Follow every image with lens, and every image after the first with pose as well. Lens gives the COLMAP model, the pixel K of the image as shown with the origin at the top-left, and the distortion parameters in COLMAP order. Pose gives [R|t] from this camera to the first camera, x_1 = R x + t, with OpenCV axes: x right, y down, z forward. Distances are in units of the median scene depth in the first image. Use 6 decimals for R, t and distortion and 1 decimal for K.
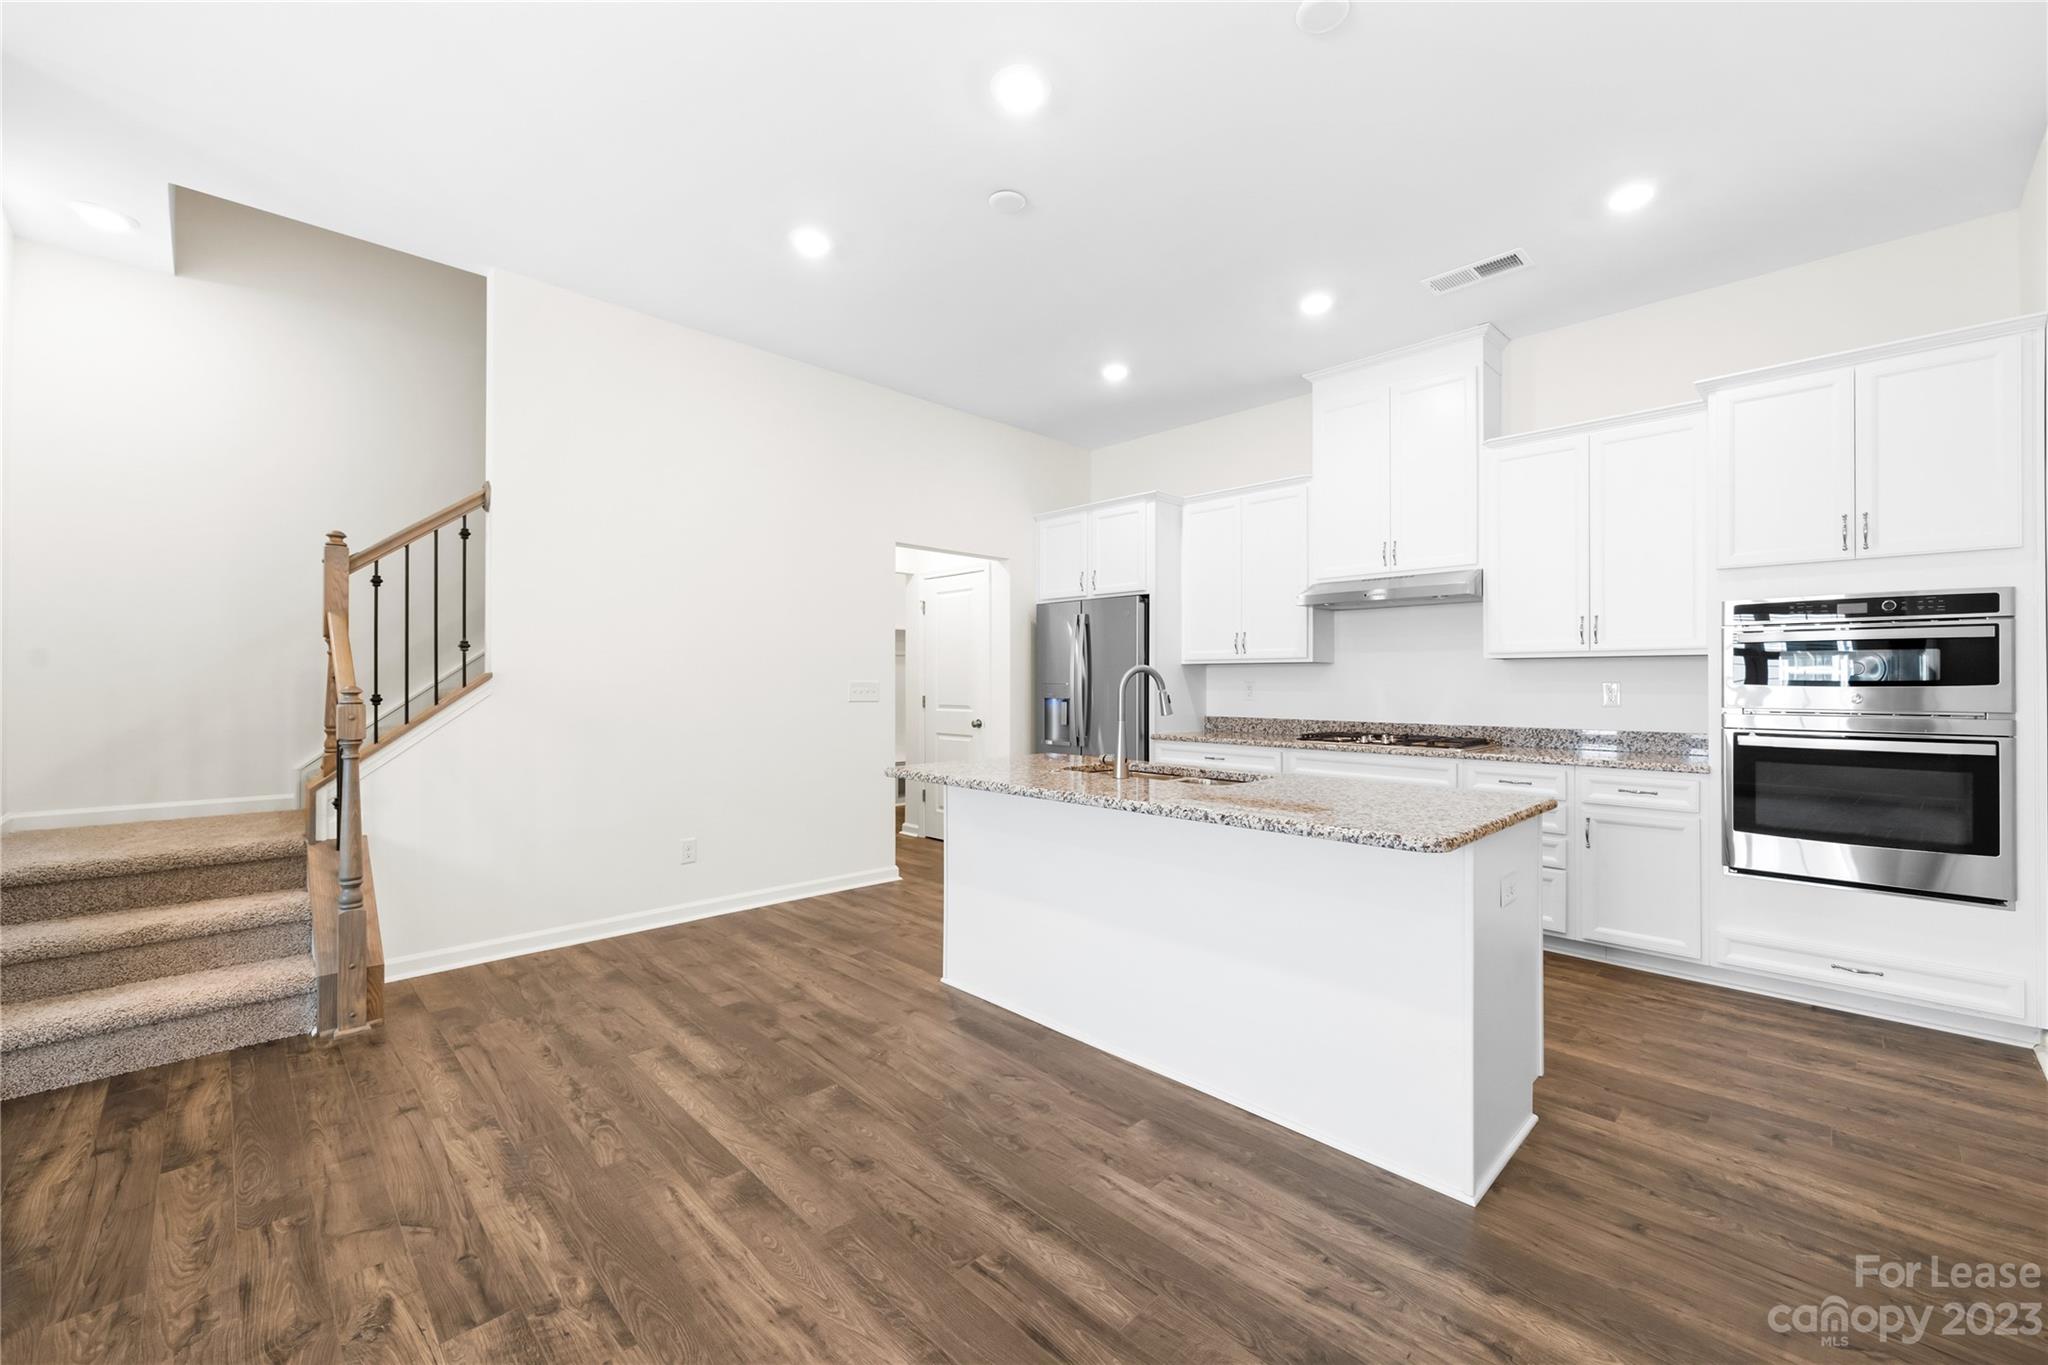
lens RADIAL K [[821.2, 0, 1026.3], [0, 821.2, 671.1], [0, 0, 1]] dist [-0.001937, -0.000020]
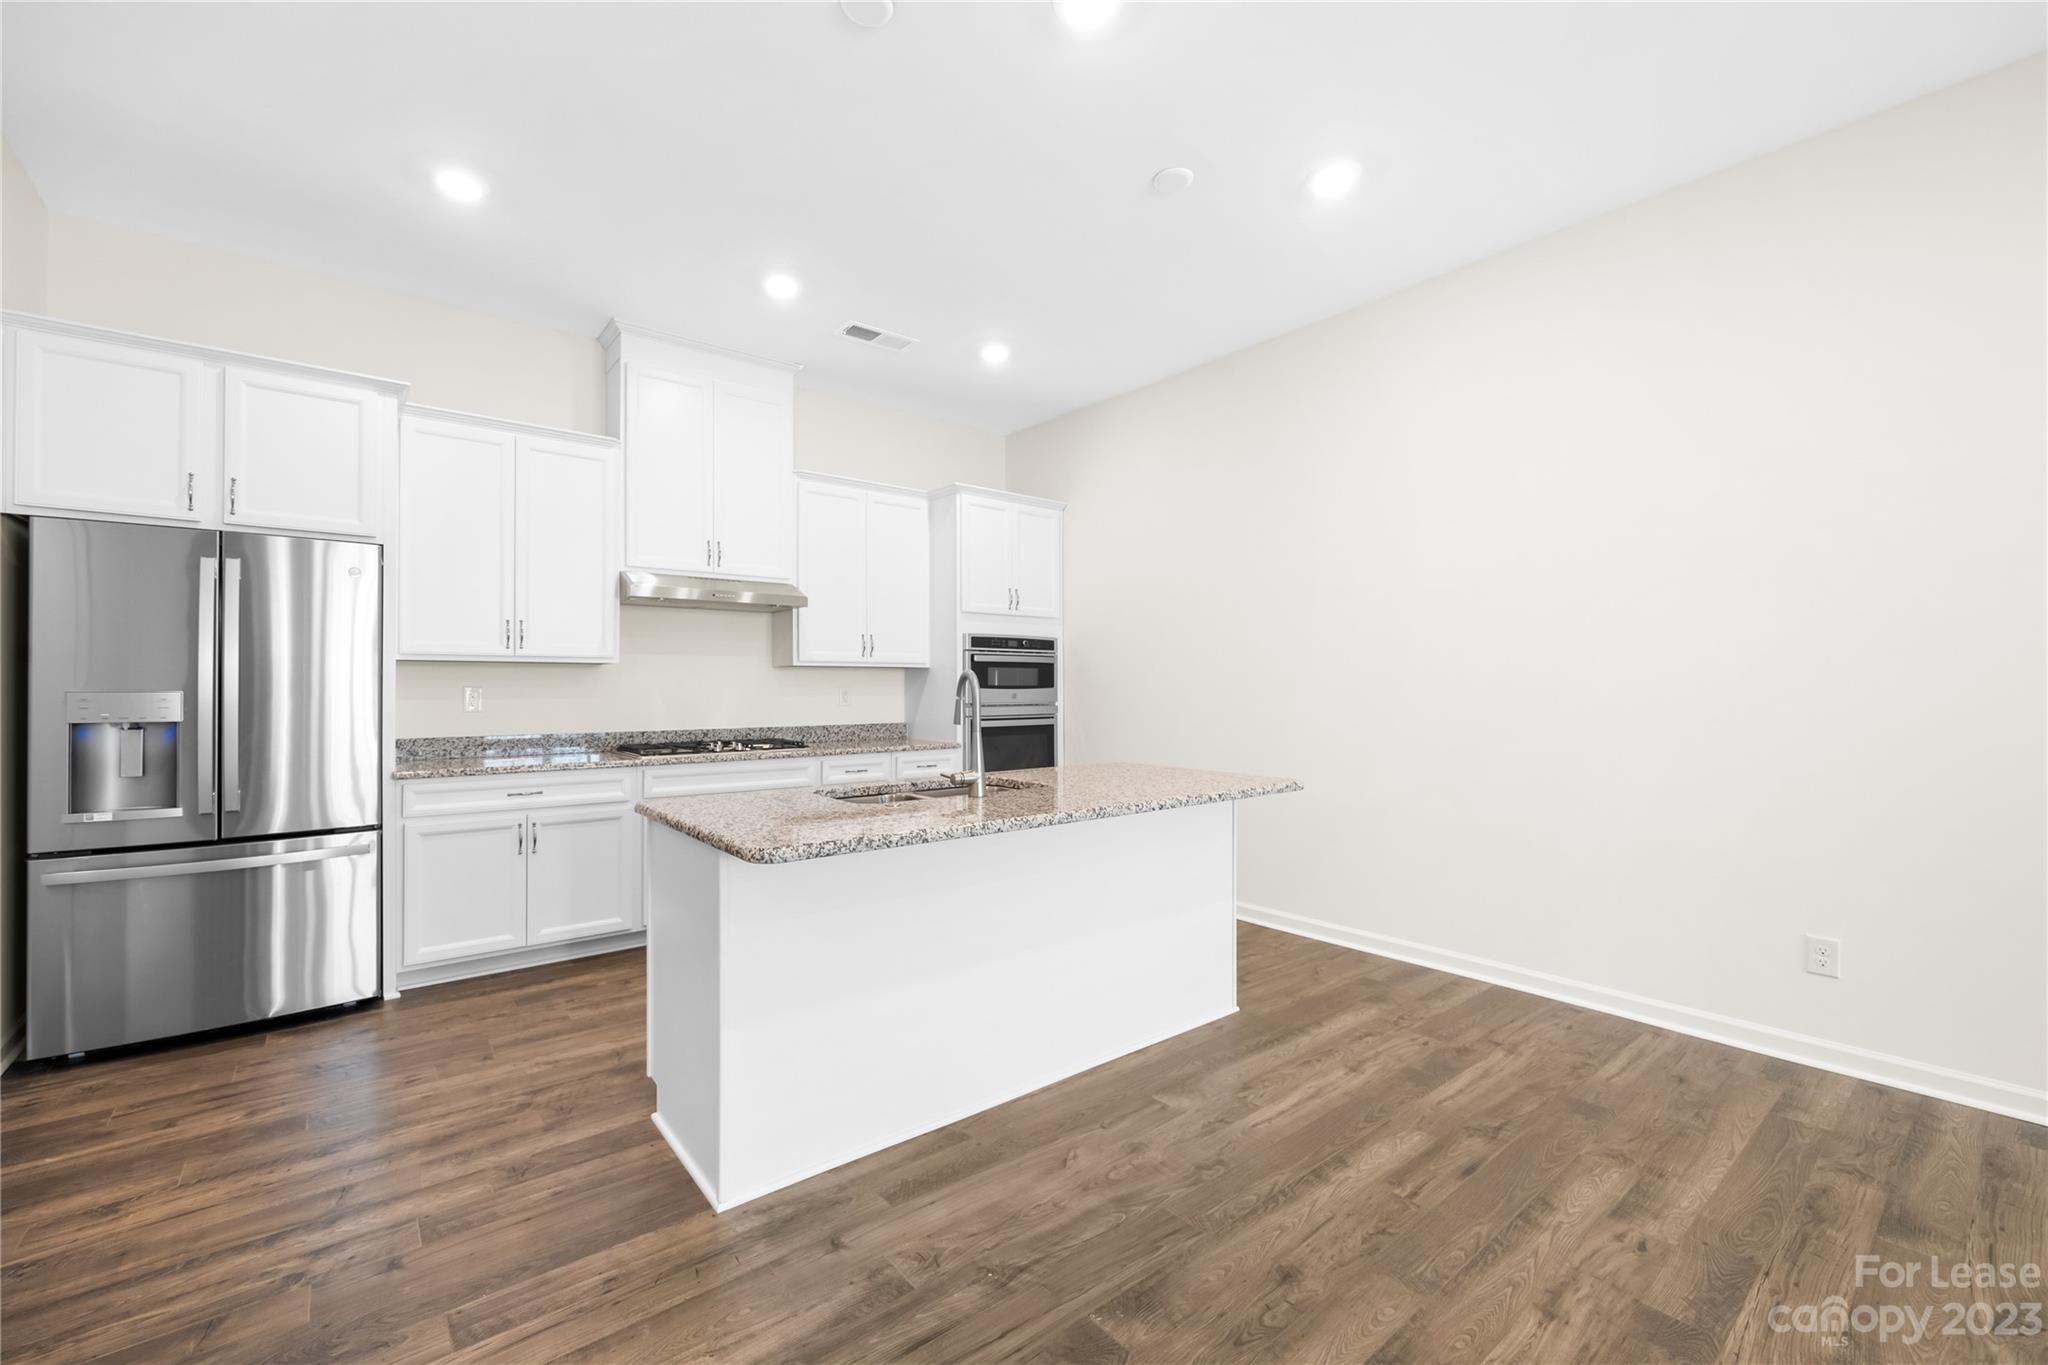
lens RADIAL K [[833.5, 0, 1002.7], [0, 833.5, 678.3], [0, 0, 1]] dist [-0.000596, -0.000083]
pose [[0.109278, 0.007417, 0.993984, -0.664305], [-0.011665, 0.999913, -0.006179, 0.006873], [-0.993943, -0.010919, 0.109355, 0.746616]]
